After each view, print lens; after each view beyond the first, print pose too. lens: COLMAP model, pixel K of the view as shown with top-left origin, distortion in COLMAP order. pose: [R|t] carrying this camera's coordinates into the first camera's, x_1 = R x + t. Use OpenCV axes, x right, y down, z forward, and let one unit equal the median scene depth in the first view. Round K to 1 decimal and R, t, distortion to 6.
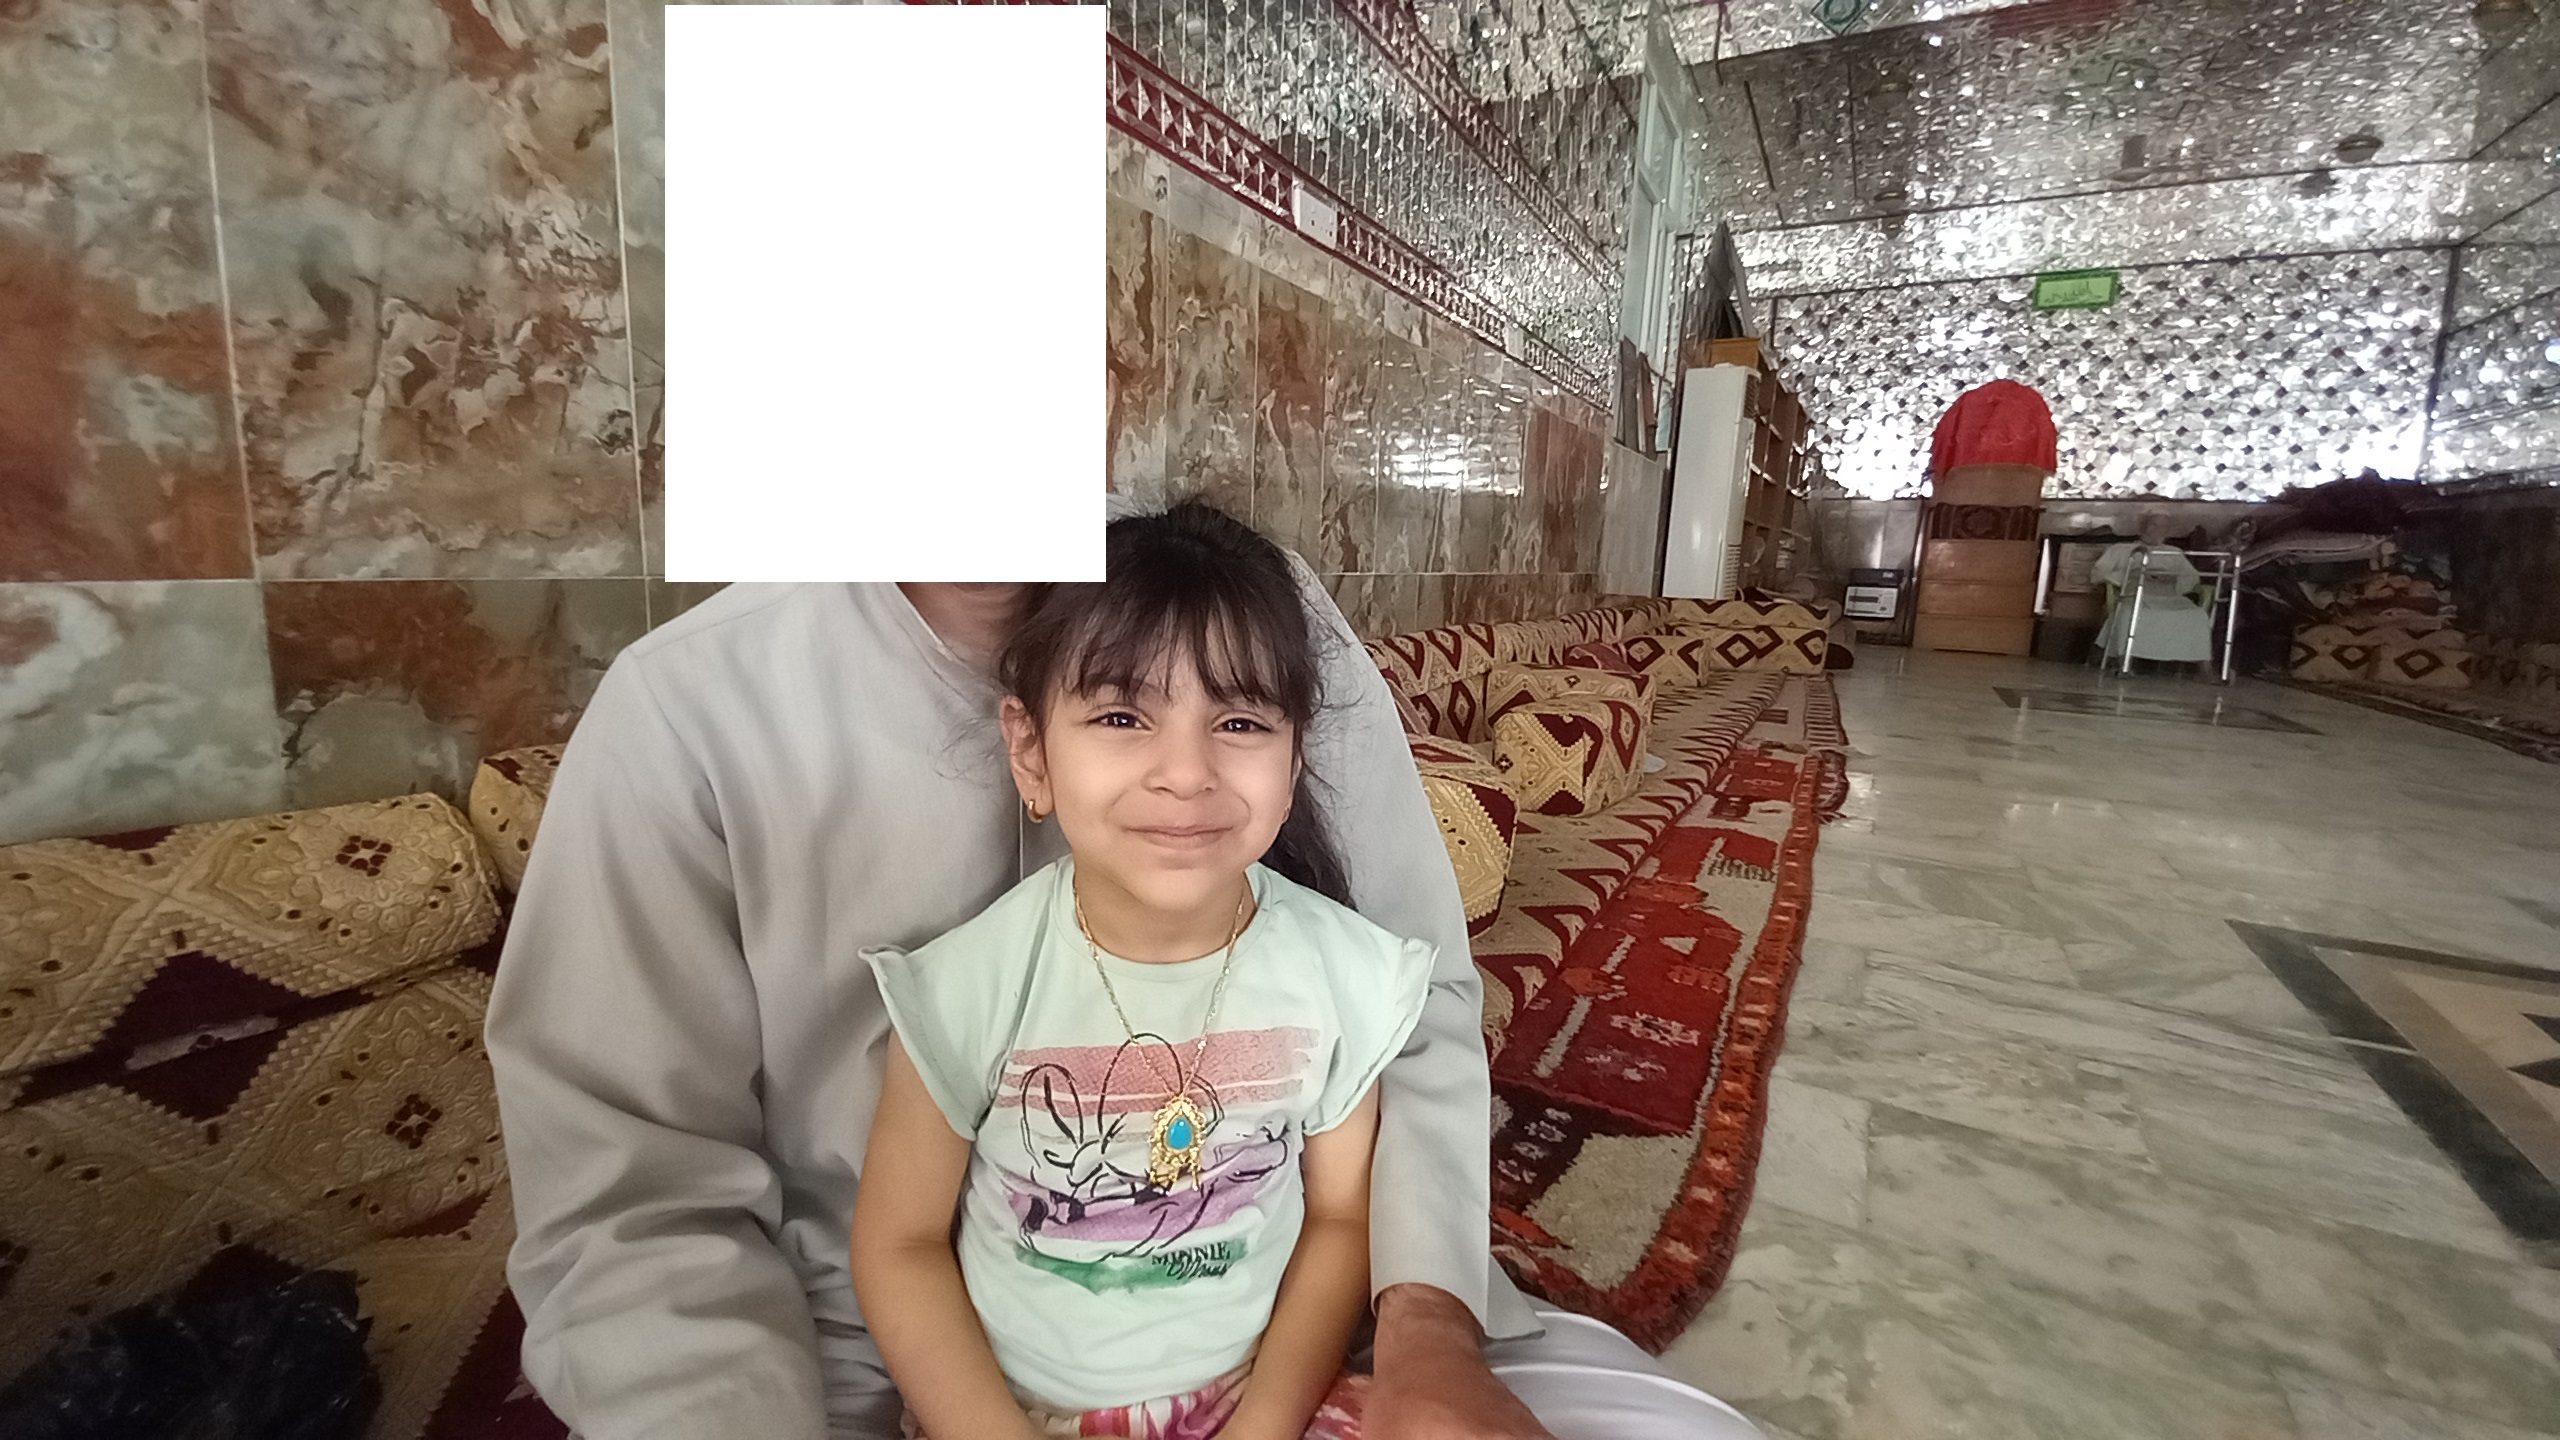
lens RADIAL K [[1006.6, 0, 1280.0], [0, 1006.6, 720.0], [0, 0, 1]] dist [0.001153, -0.009608]
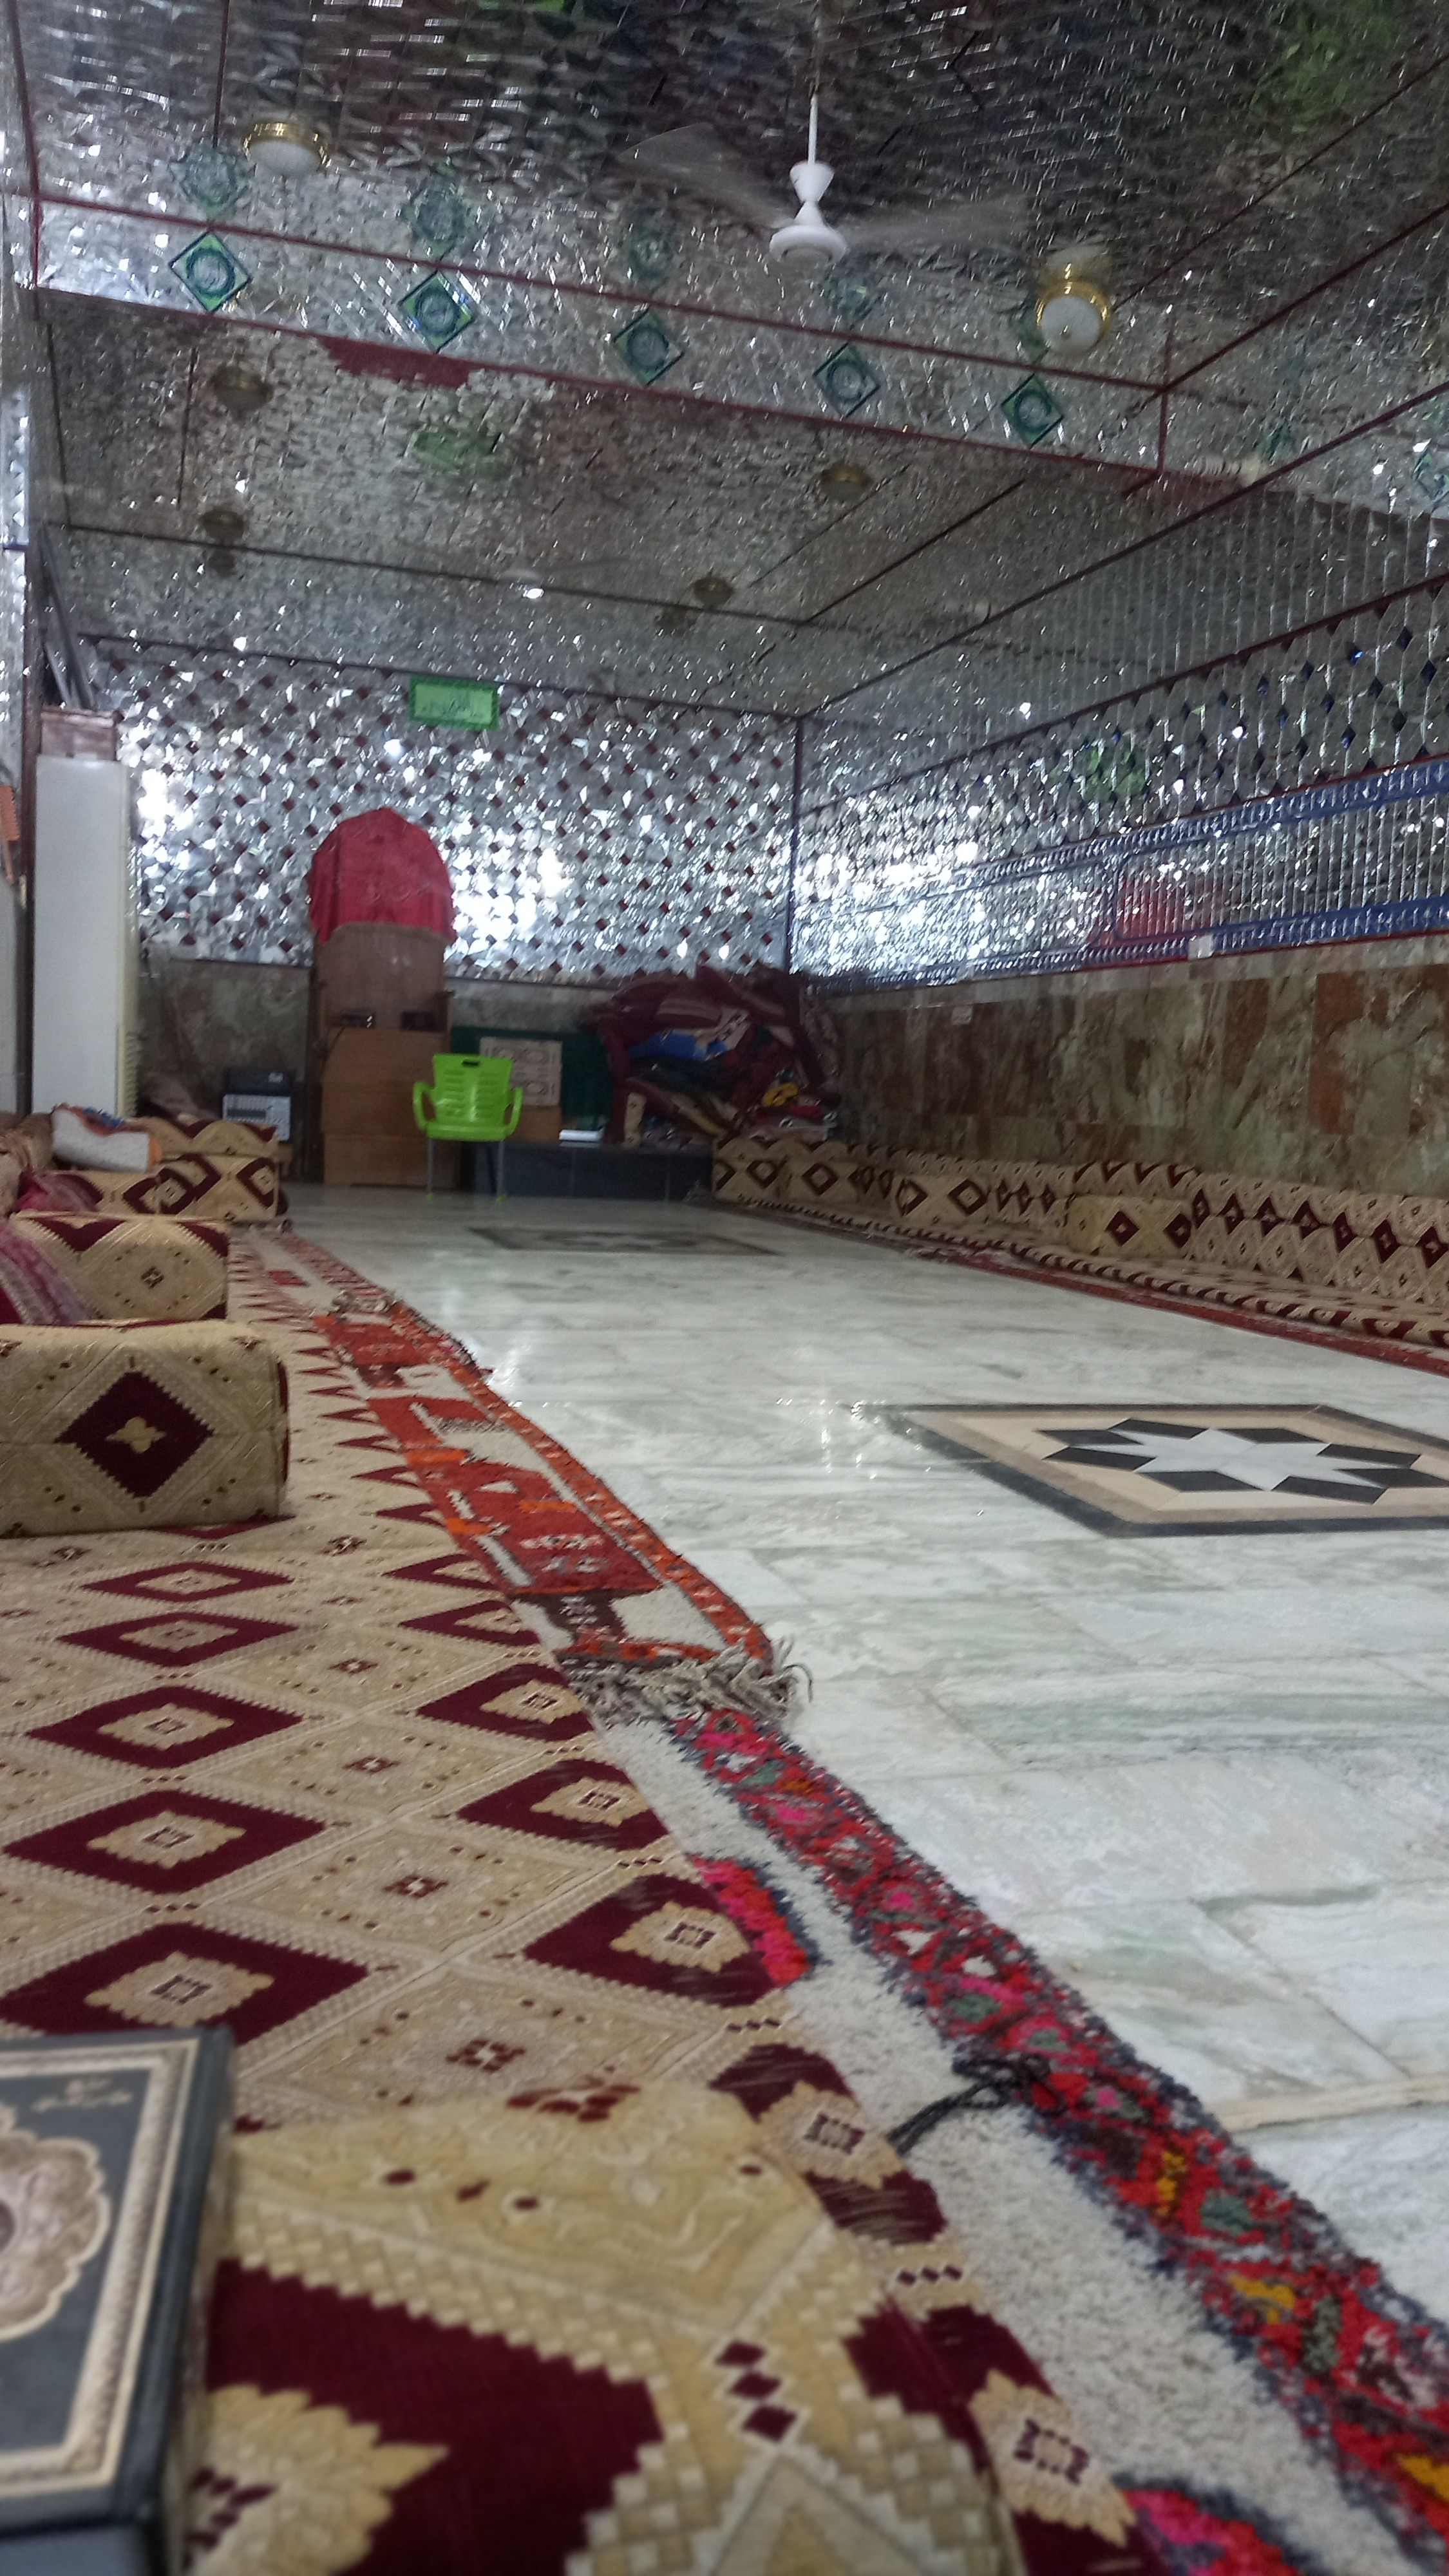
lens RADIAL K [[1859.0, 0, 724.5], [0, 1859.0, 1288.0], [0, 0, 1]] dist [-0.005472, -0.000607]
pose [[0.665032, -0.075084, 0.743031, -0.217429], [0.093358, 0.995487, 0.017037, 0.008523], [-0.740957, 0.058038, 0.669040, -0.095657]]
